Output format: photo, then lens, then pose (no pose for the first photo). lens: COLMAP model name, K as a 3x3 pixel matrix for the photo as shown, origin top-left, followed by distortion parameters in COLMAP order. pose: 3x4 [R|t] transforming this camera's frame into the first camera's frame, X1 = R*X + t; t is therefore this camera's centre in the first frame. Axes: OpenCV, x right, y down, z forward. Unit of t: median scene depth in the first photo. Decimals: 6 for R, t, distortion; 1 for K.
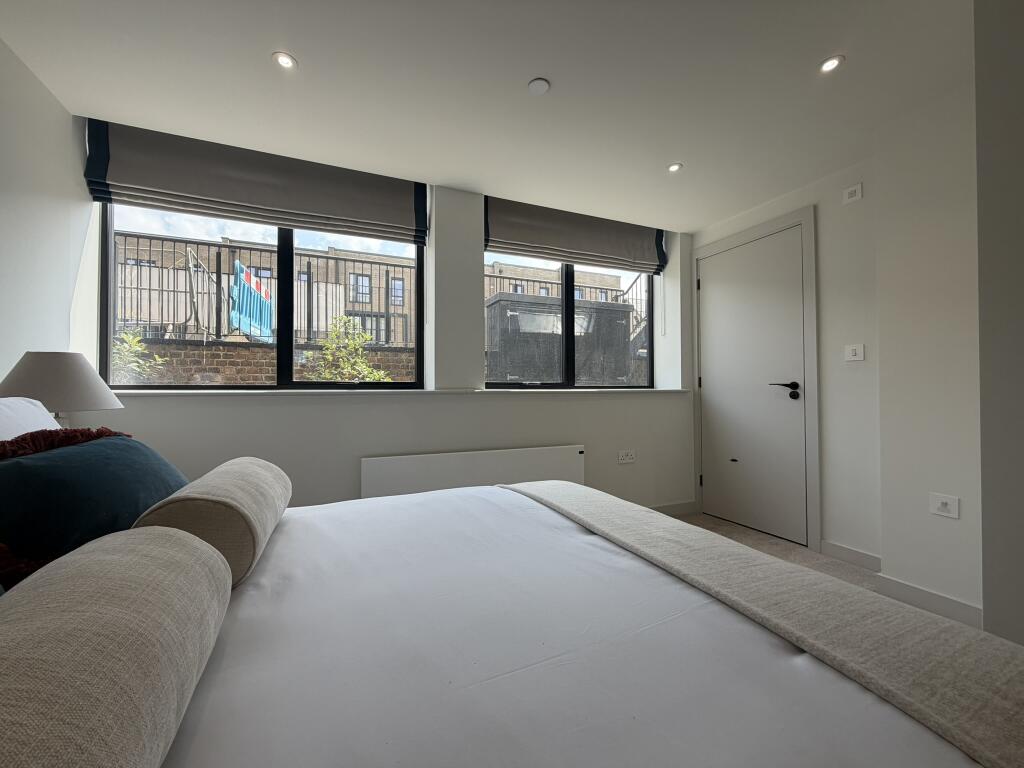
lens RADIAL K [[408.7, 0, 506.6], [0, 408.7, 387.0], [0, 0, 1]] dist [0.015664, 0.000348]
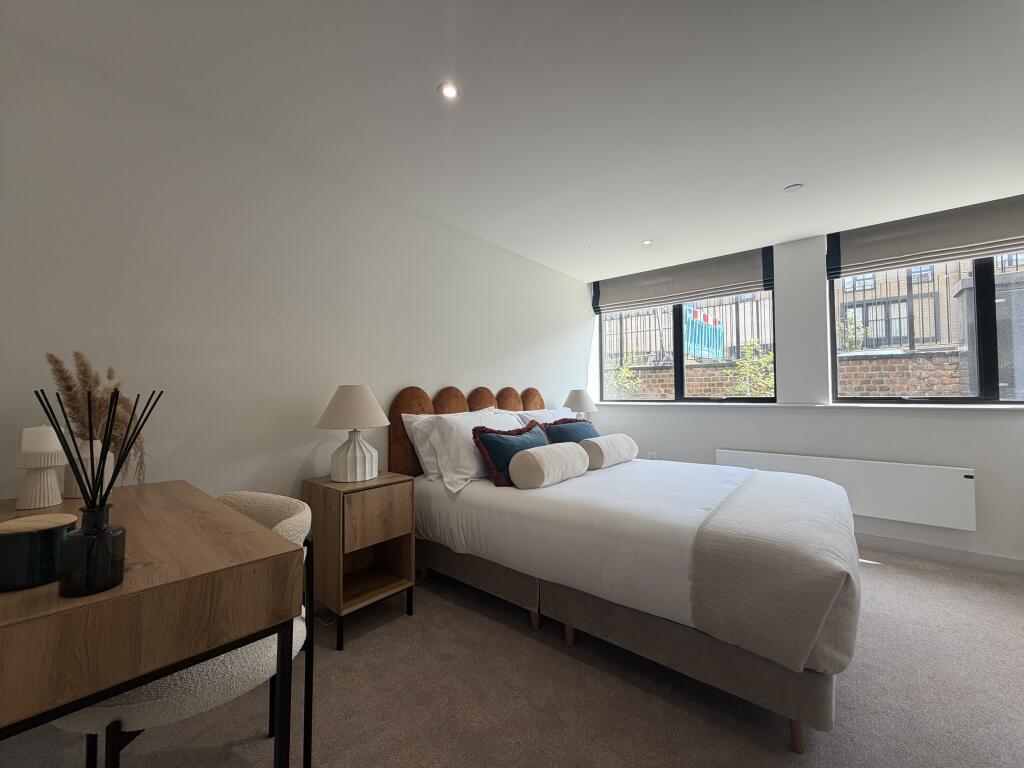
lens RADIAL K [[408.7, 0, 509.4], [0, 408.7, 388.4], [0, 0, 1]] dist [0.015664, 0.000348]
pose [[0.471122, -0.018260, -0.881879, 0.481059], [0.010275, 0.999831, -0.015213, -0.026694], [0.882008, -0.001894, 0.471230, -0.287776]]
